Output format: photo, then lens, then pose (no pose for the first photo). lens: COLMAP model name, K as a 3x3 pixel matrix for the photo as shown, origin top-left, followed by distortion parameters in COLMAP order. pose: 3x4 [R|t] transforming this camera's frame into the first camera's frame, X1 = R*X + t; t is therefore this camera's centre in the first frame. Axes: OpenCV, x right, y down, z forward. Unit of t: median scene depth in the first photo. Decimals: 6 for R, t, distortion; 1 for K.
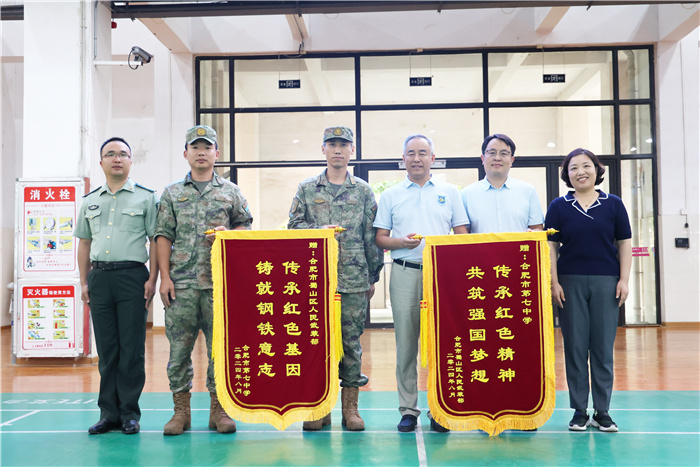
lens RADIAL K [[766.6, 0, 349.5], [0, 766.6, 234.1], [0, 0, 1]] dist [0.033263, 0.000000]
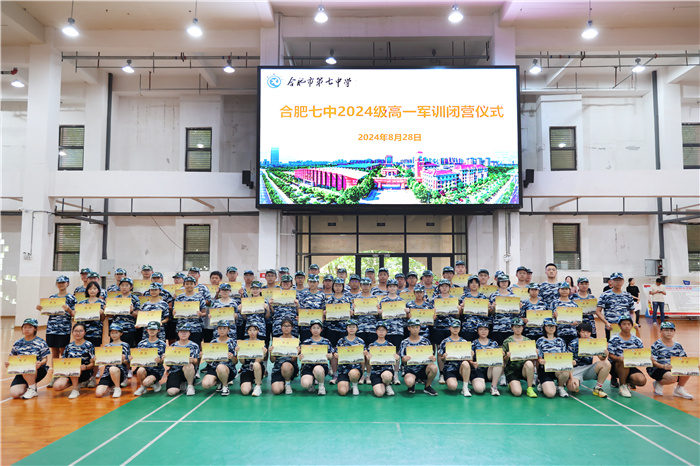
lens RADIAL K [[544.2, 0, 349.2], [0, 544.2, 234.3], [0, 0, 1]] dist [0.008478, 0.004752]
pose [[0.999865, 0.012408, 0.010785, -0.038818], [-0.012017, 0.999293, -0.035633, -0.097121], [-0.011219, 0.035499, 0.999307, -0.908256]]
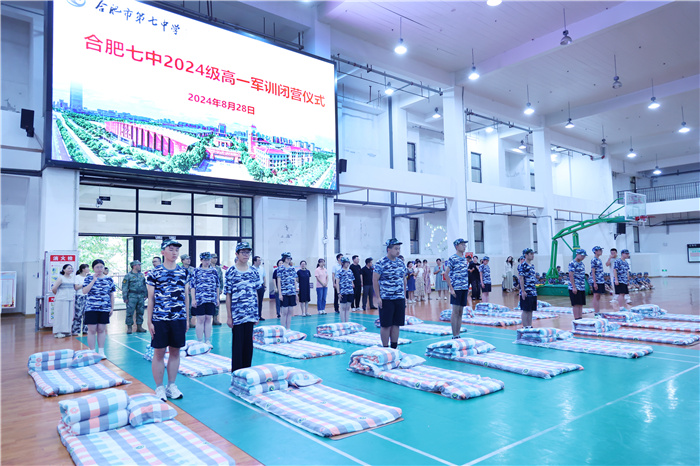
lens RADIAL K [[477.1, 0, 349.8], [0, 477.1, 232.8], [0, 0, 1]] dist [0.006155, -0.003101]
pose [[0.749166, 0.039081, 0.661228, -0.464835], [-0.016024, 0.999035, -0.040892, -0.055431], [-0.662188, 0.020039, 0.749069, -0.493359]]
